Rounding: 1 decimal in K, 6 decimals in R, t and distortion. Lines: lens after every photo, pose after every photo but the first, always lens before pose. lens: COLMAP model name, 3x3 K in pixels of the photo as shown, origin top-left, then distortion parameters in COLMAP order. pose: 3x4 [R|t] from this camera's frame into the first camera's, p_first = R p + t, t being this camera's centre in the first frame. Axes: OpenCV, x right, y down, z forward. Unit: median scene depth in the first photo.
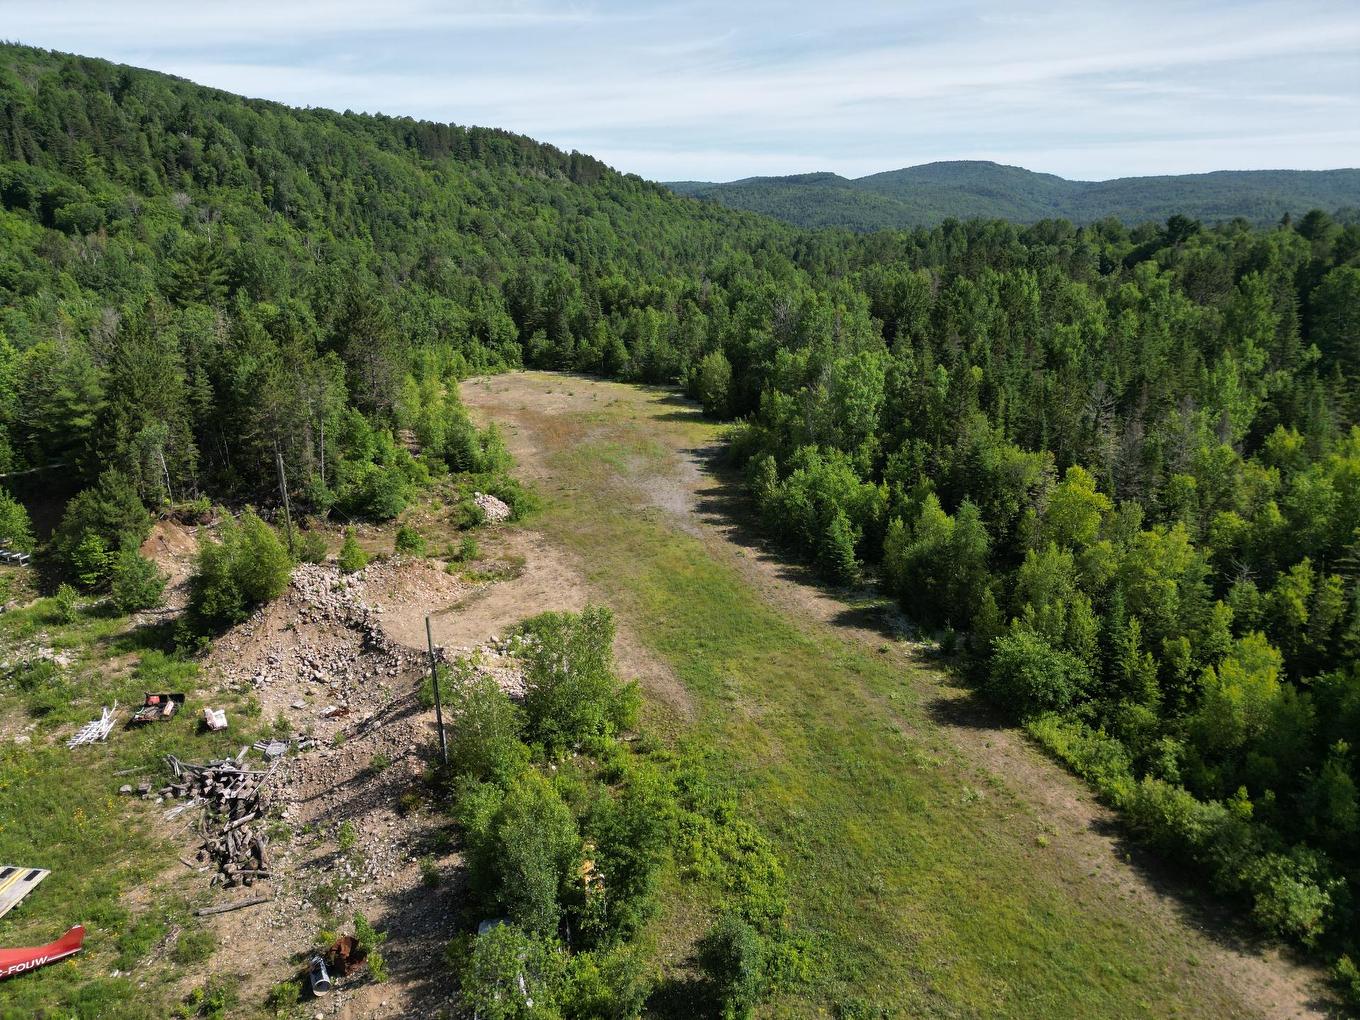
lens RADIAL K [[967.0, 0, 682.2], [0, 967.0, 520.0], [0, 0, 1]] dist [0.079739, -0.049240]
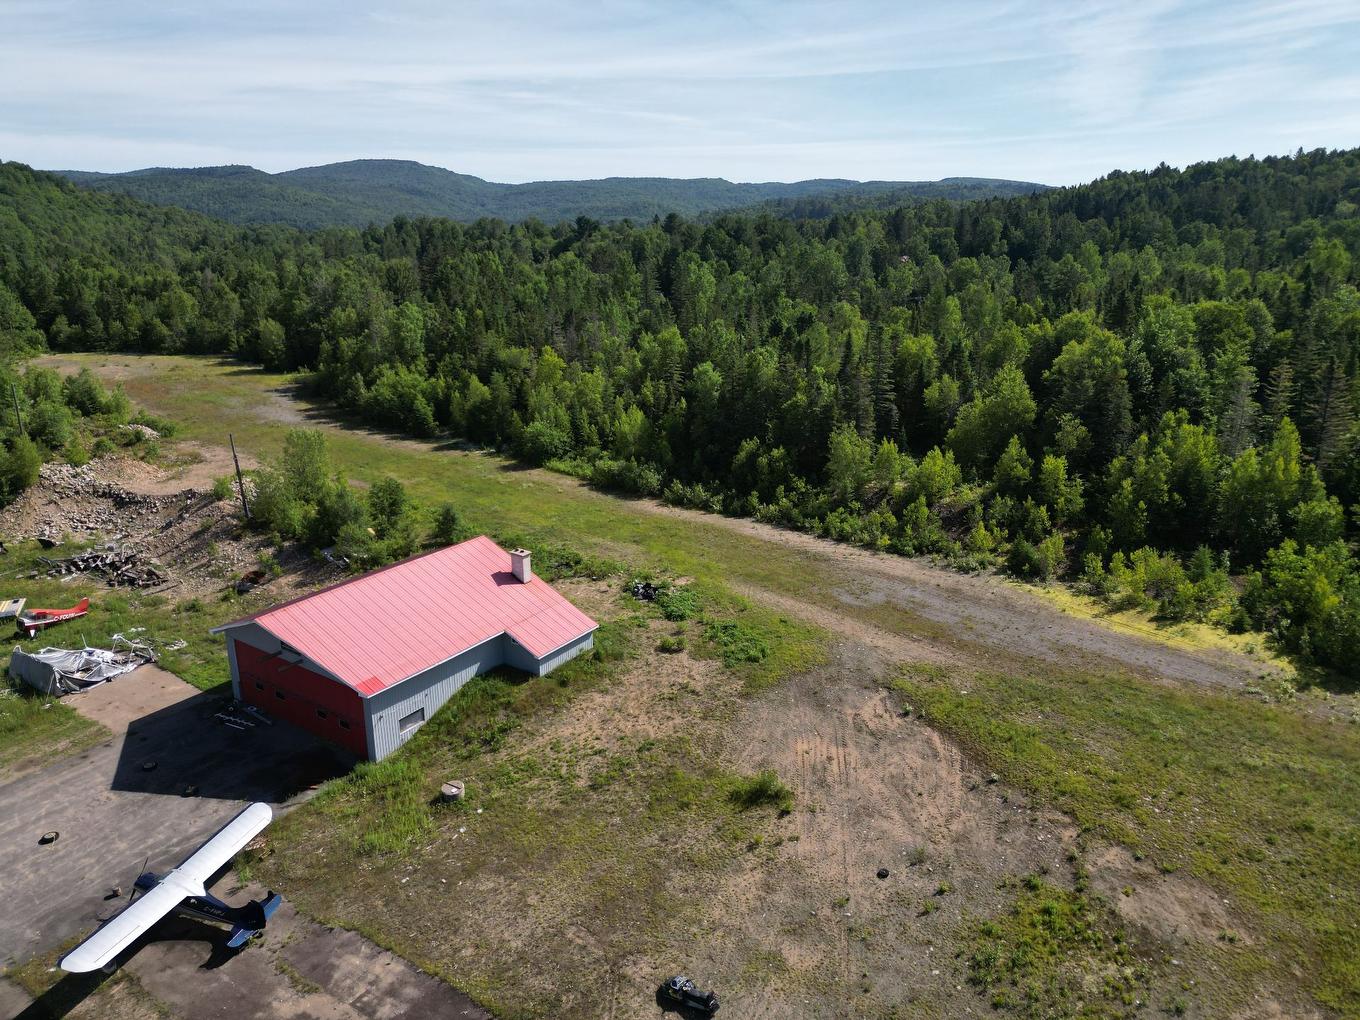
lens RADIAL K [[967.0, 0, 688.5], [0, 967.0, 518.4], [0, 0, 1]] dist [0.079739, -0.049240]
pose [[0.854232, -0.159926, 0.494682, -0.217777], [0.159837, 0.986214, 0.042823, 0.147400], [-0.494711, 0.042488, 0.868018, -0.476769]]
